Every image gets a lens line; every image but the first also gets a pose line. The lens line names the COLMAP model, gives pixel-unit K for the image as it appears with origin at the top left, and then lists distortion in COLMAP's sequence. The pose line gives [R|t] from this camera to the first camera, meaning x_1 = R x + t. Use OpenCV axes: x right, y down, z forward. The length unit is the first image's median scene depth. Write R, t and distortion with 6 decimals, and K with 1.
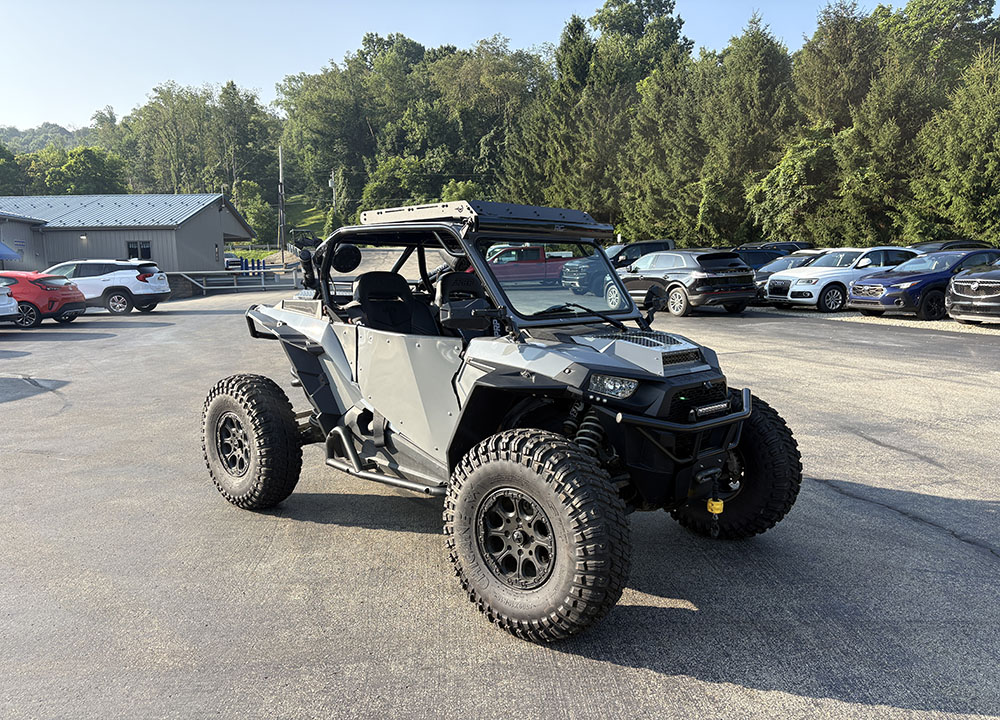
lens RADIAL K [[734.7, 0, 500.0], [0, 734.7, 360.0], [0, 0, 1]] dist [0.111208, -0.130147]
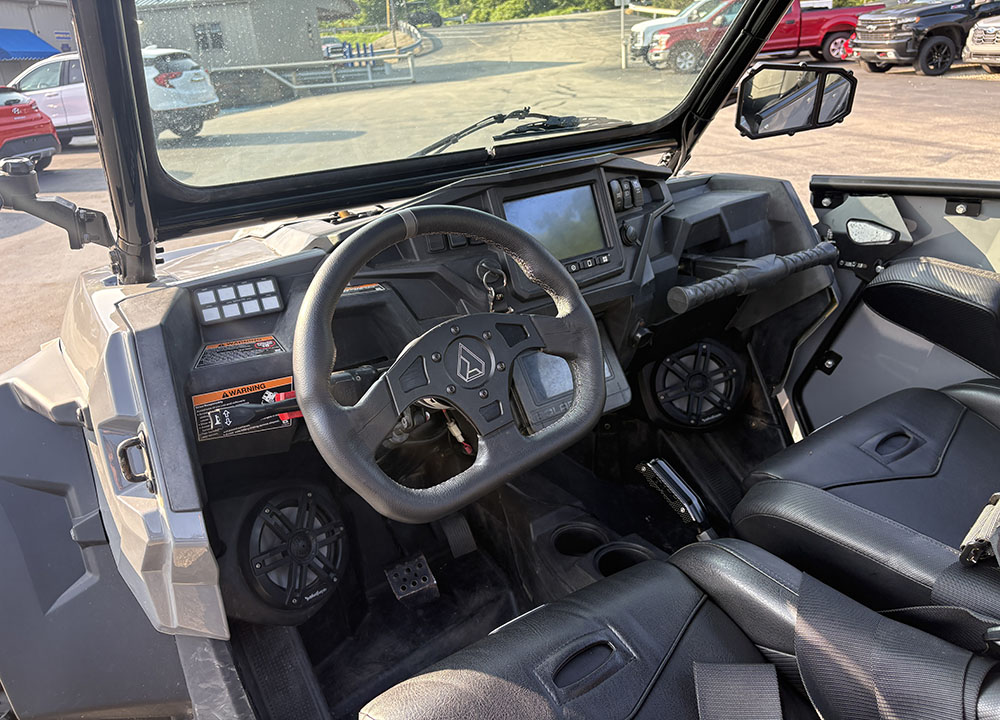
lens RADIAL K [[734.7, 0, 500.0], [0, 734.7, 360.0], [0, 0, 1]] dist [0.111208, -0.130147]
pose [[0.986936, 0.016654, -0.160248, -0.063767], [0.027342, 0.962900, 0.268469, -0.025911], [0.158774, -0.269344, 0.949866, 0.223137]]
